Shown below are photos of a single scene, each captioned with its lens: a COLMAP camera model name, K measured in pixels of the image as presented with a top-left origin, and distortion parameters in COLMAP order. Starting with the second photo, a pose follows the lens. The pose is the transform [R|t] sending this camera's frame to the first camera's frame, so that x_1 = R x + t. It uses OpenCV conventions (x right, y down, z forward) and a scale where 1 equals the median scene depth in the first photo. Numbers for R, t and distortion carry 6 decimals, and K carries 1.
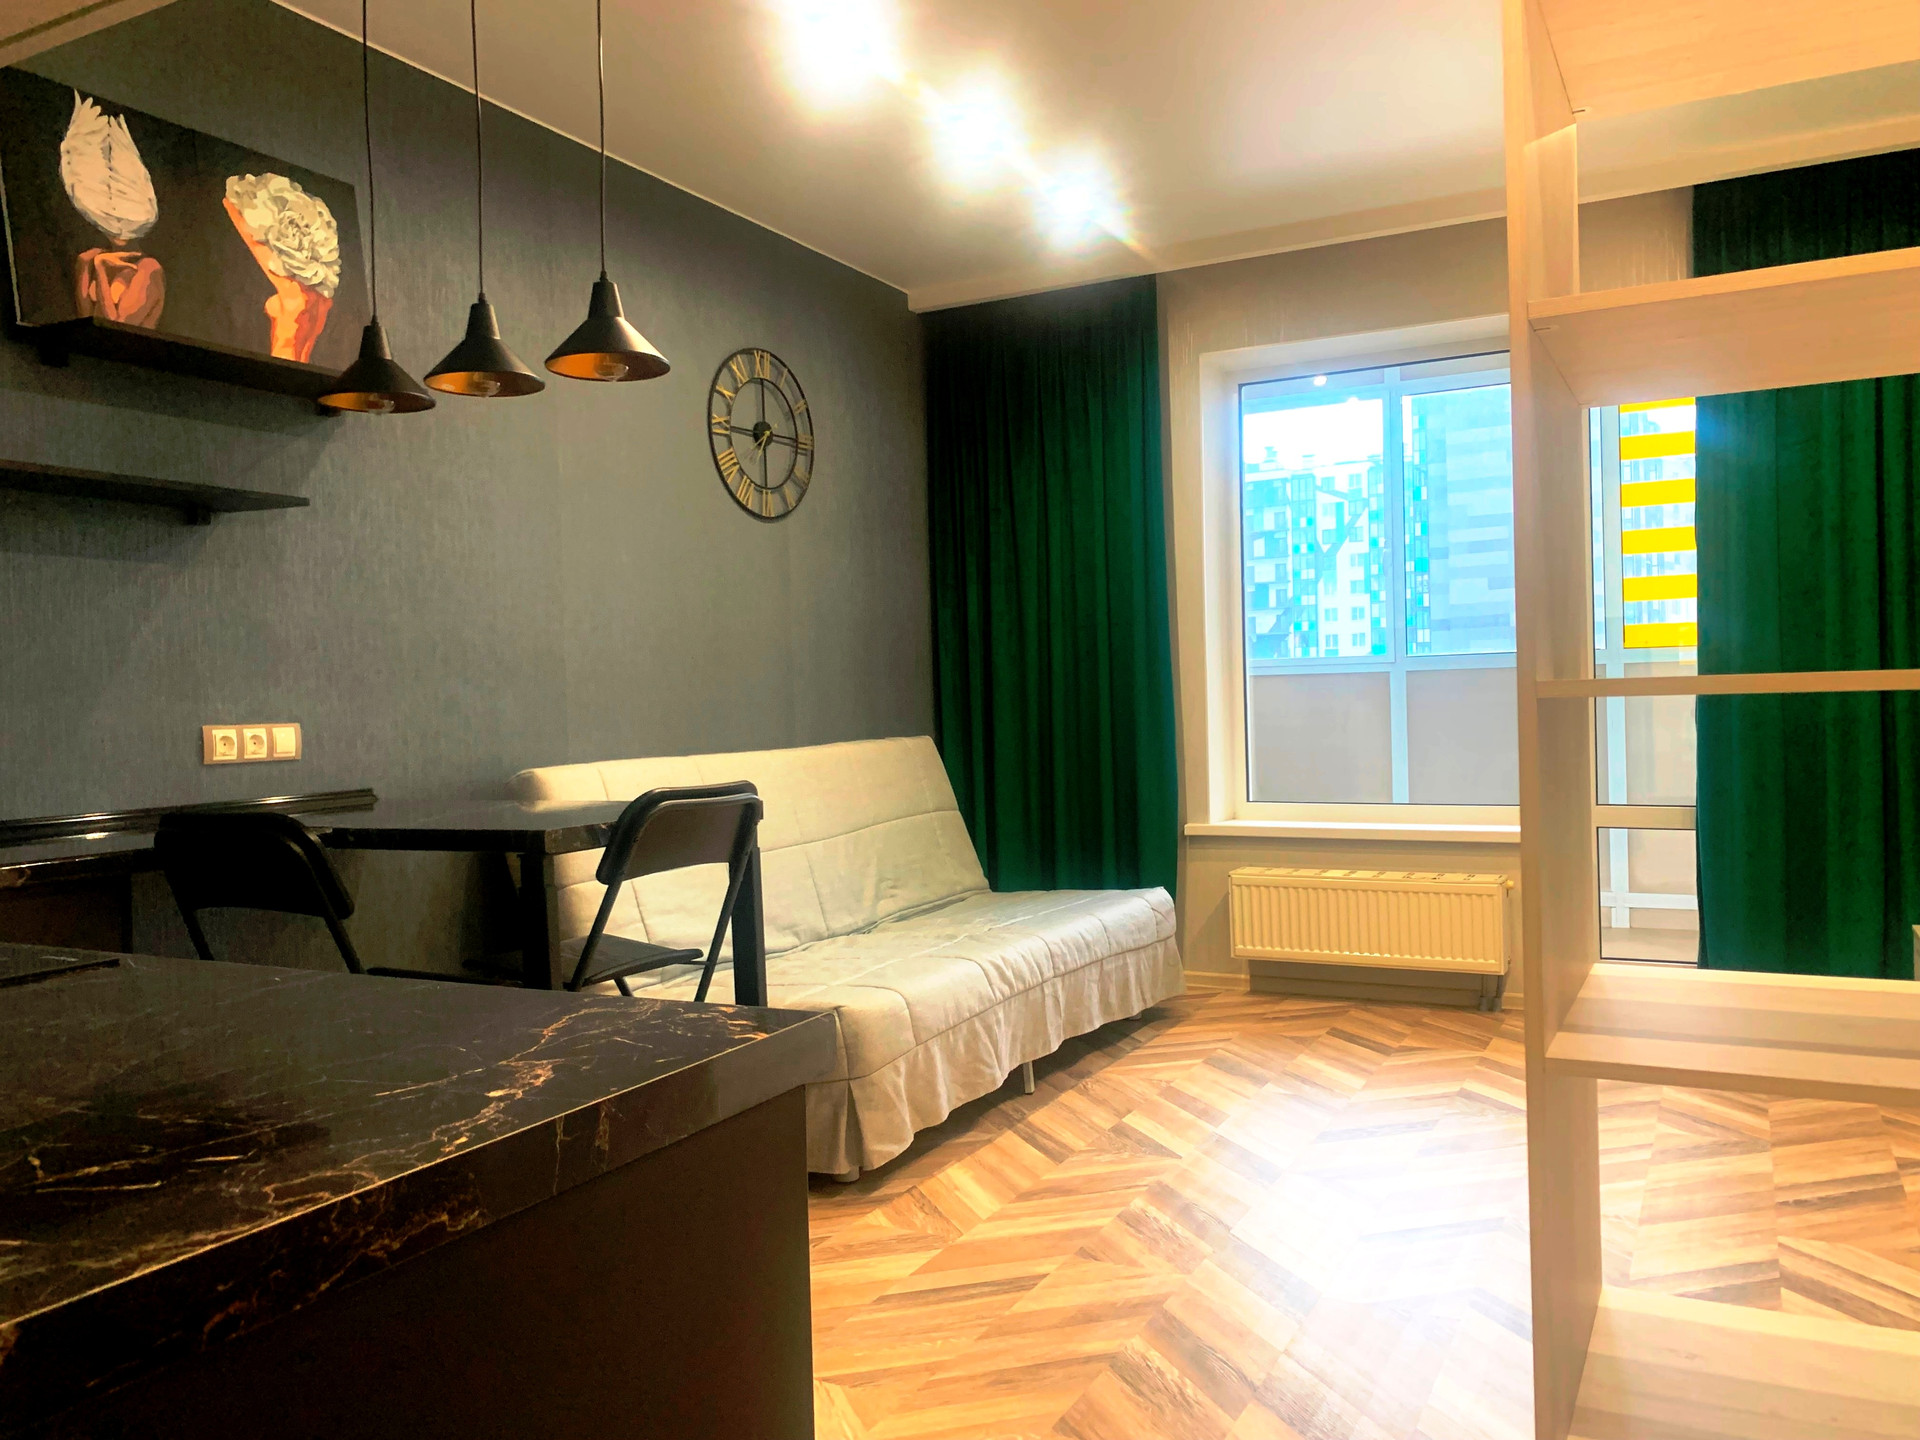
lens RADIAL K [[1465.1, 0, 978.3], [0, 1465.1, 700.1], [0, 0, 1]] dist [0.049105, -0.055280]
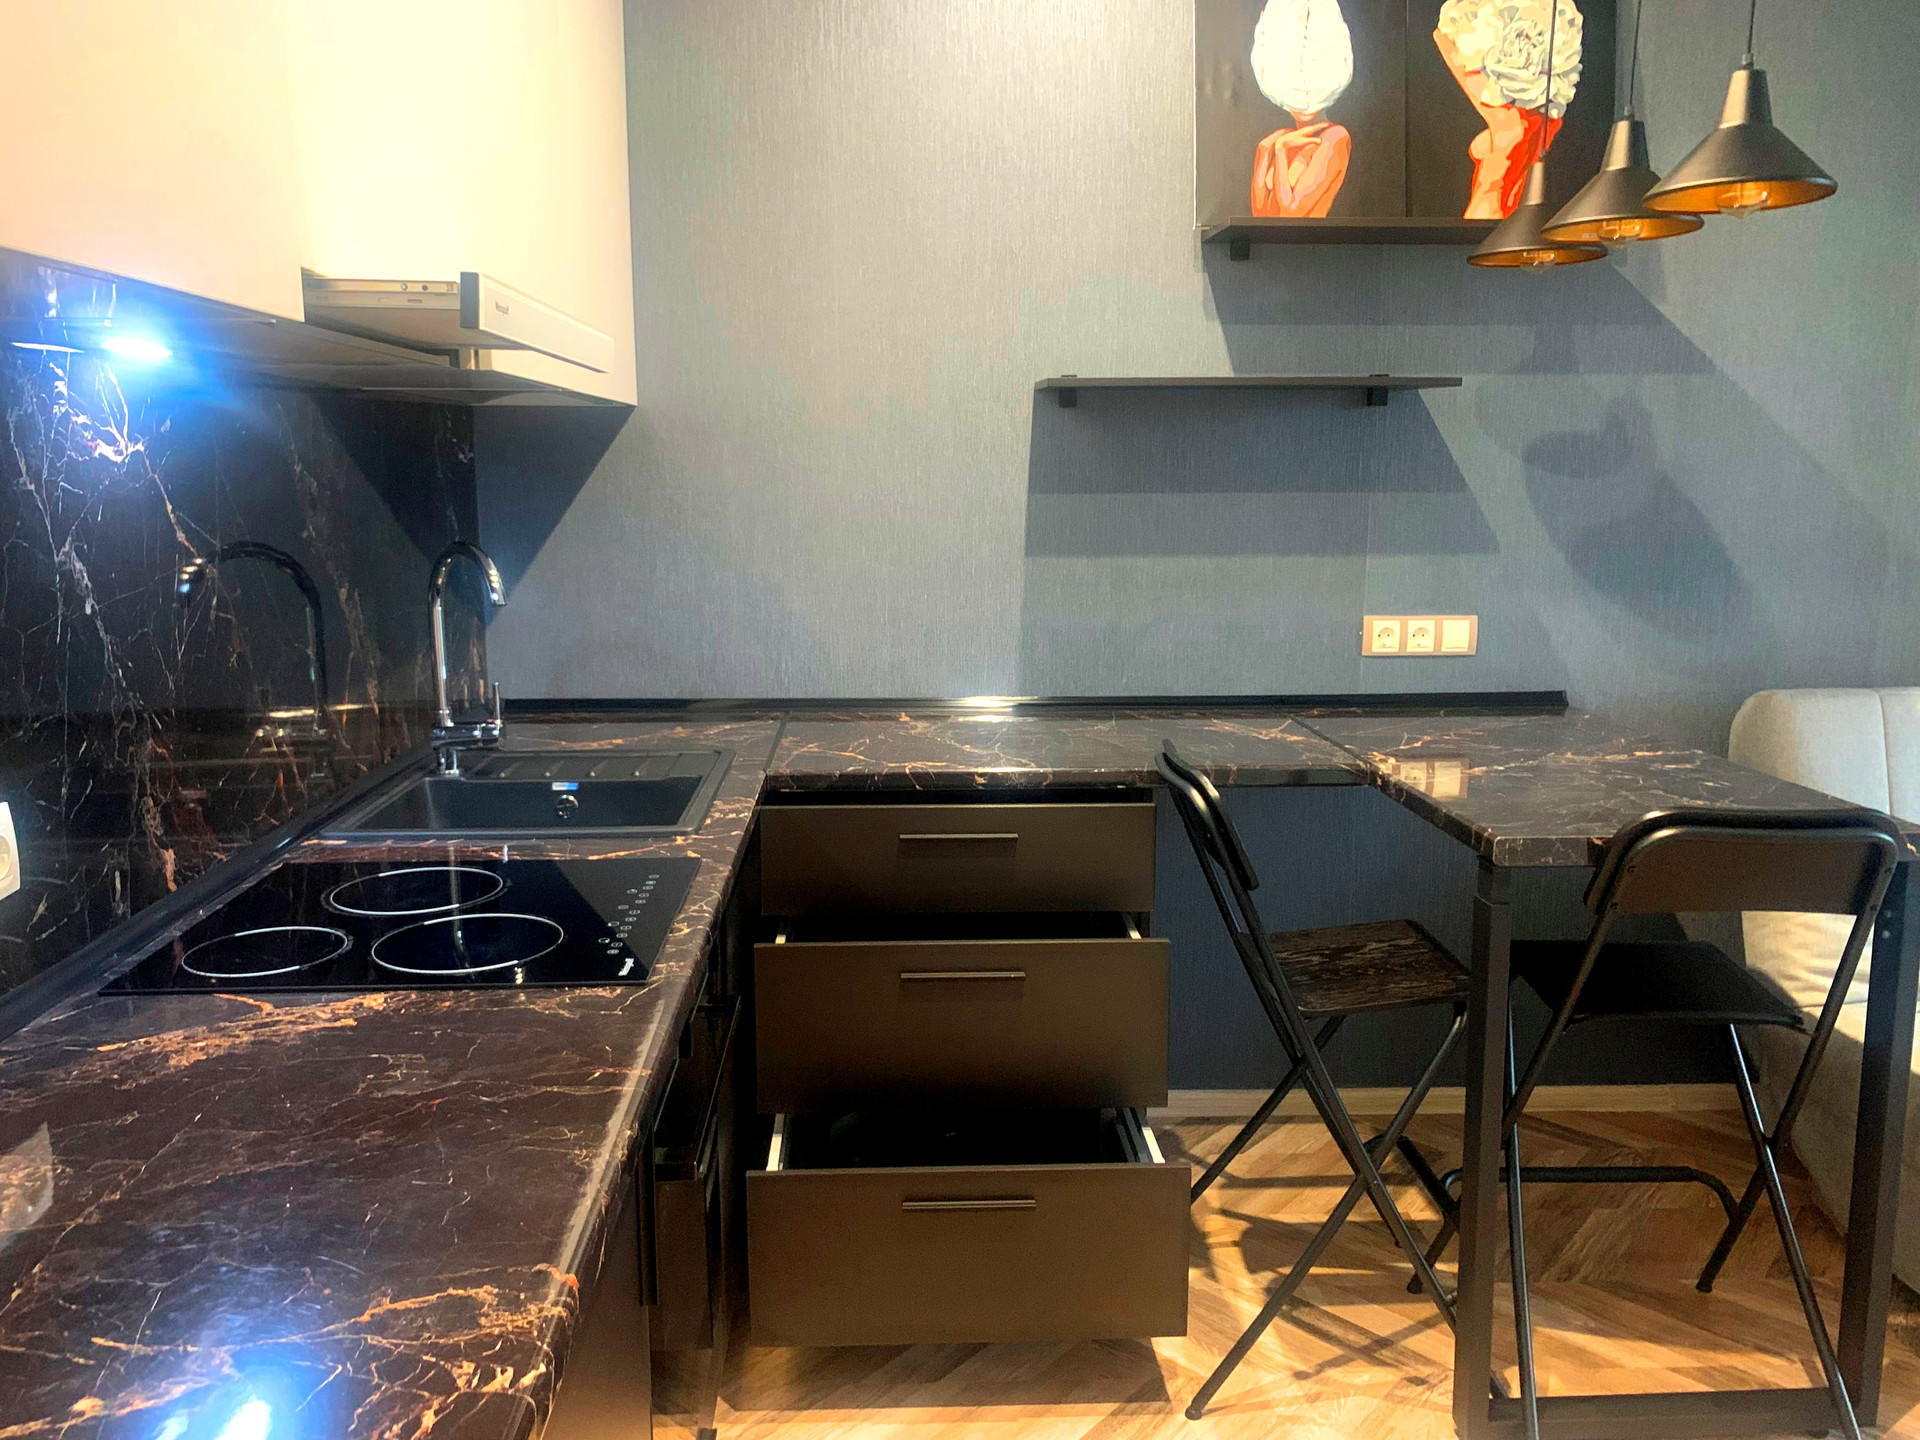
lens RADIAL K [[1474.6, 0, 937.9], [0, 1474.6, 707.9], [0, 0, 1]] dist [0.038333, -0.045898]
pose [[0.487366, 0.173341, -0.855820, 0.174089], [-0.017854, 0.981872, 0.188705, -0.096022], [0.873016, -0.076688, 0.481625, 0.259637]]
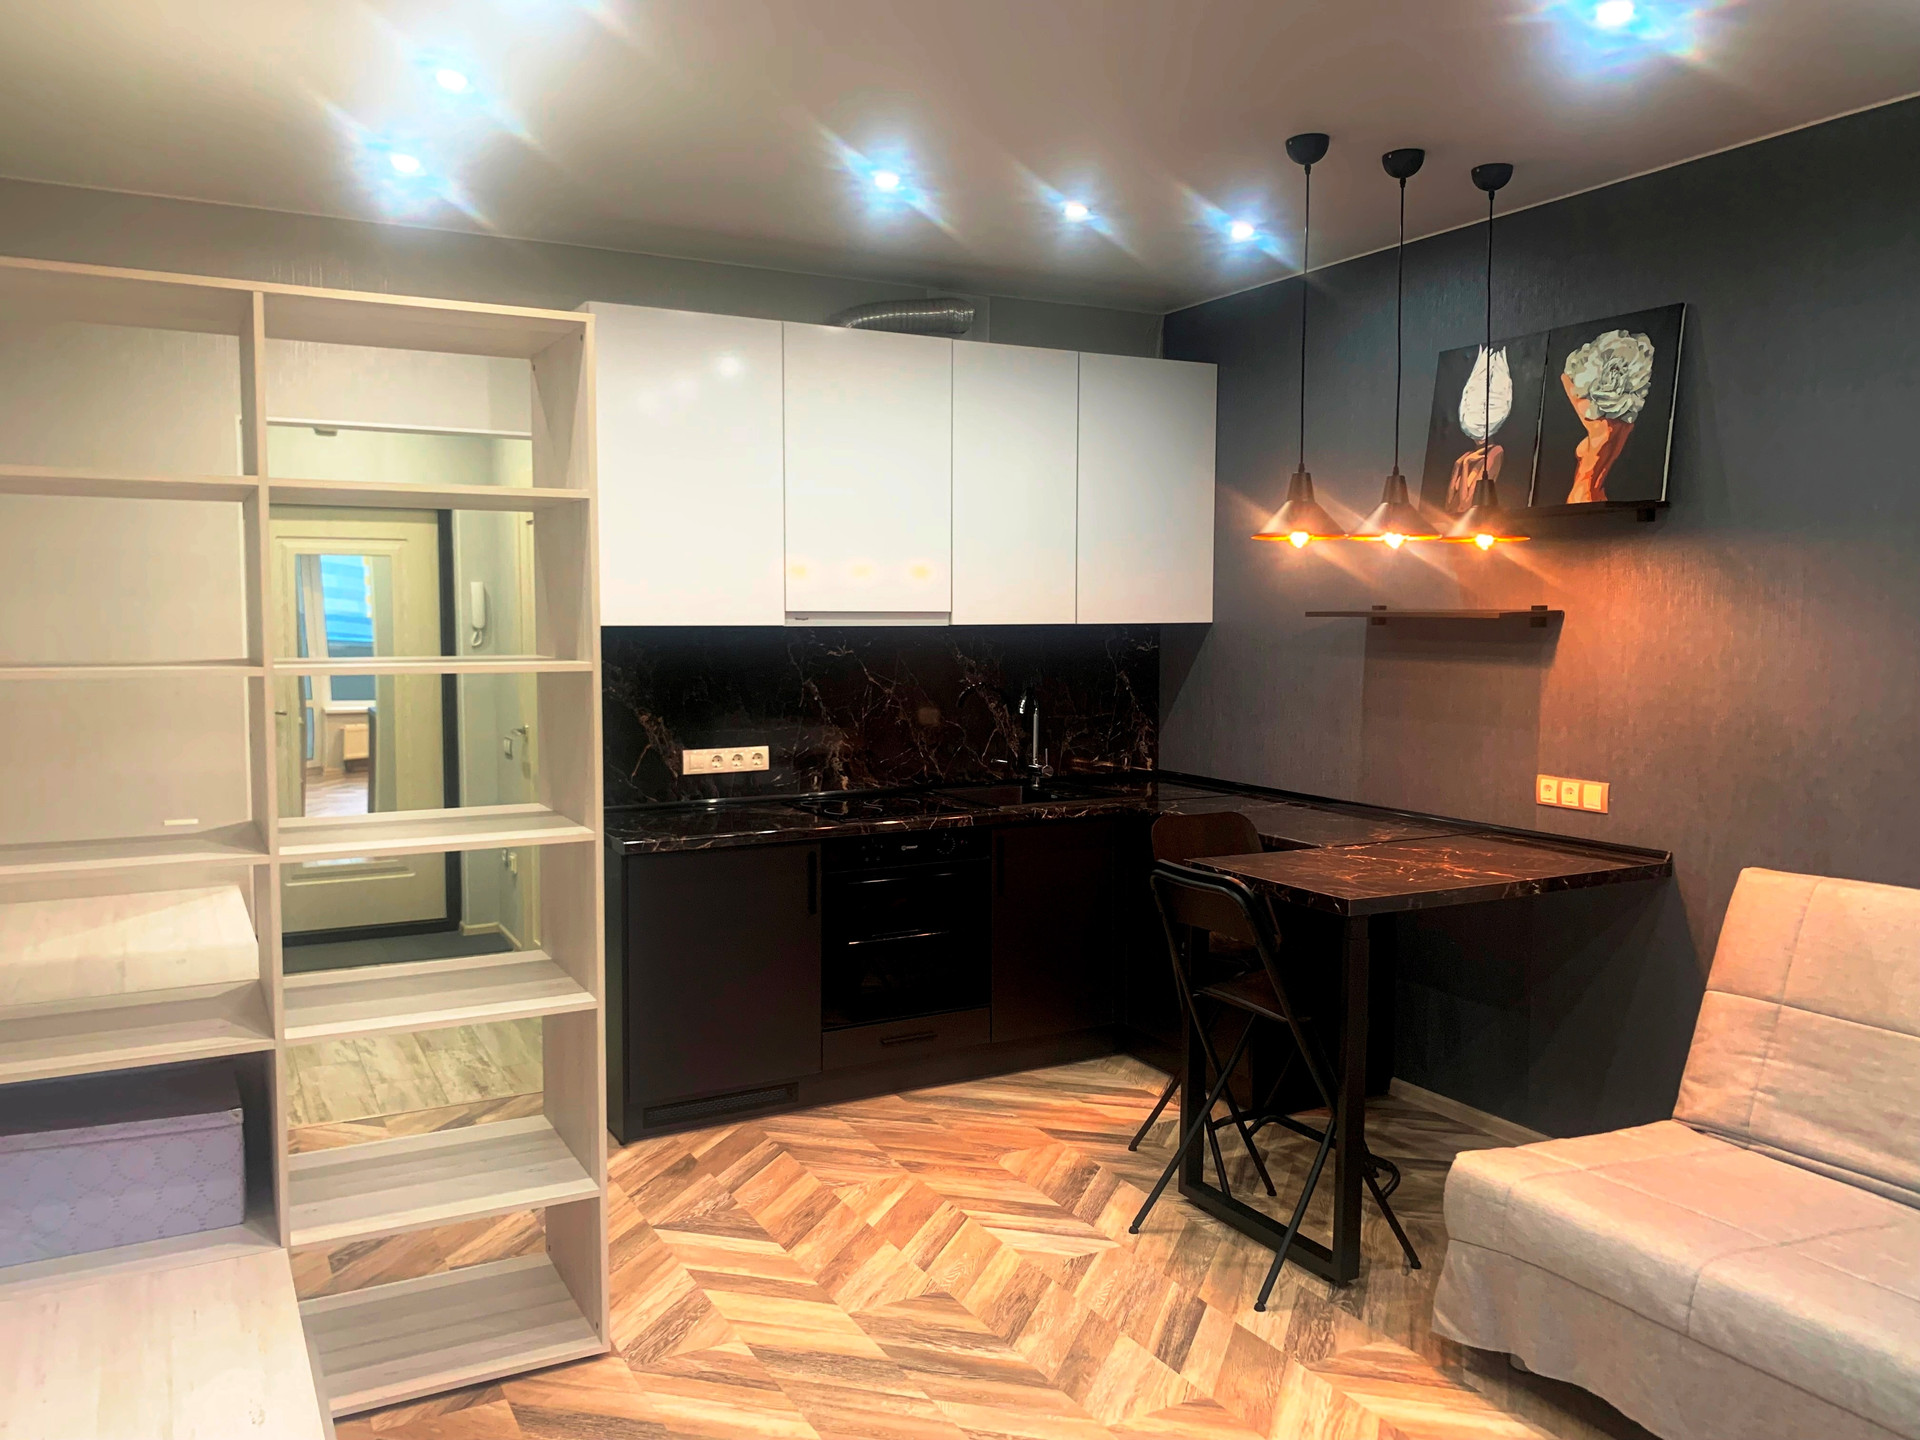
lens RADIAL K [[1472.3, 0, 942.2], [0, 1472.3, 701.9], [0, 0, 1]] dist [0.067999, -0.130776]
pose [[-0.568589, 0.079395, -0.818781, 0.842567], [0.012985, 0.996074, 0.087569, -0.164832], [0.822519, 0.039159, -0.567388, 1.236010]]
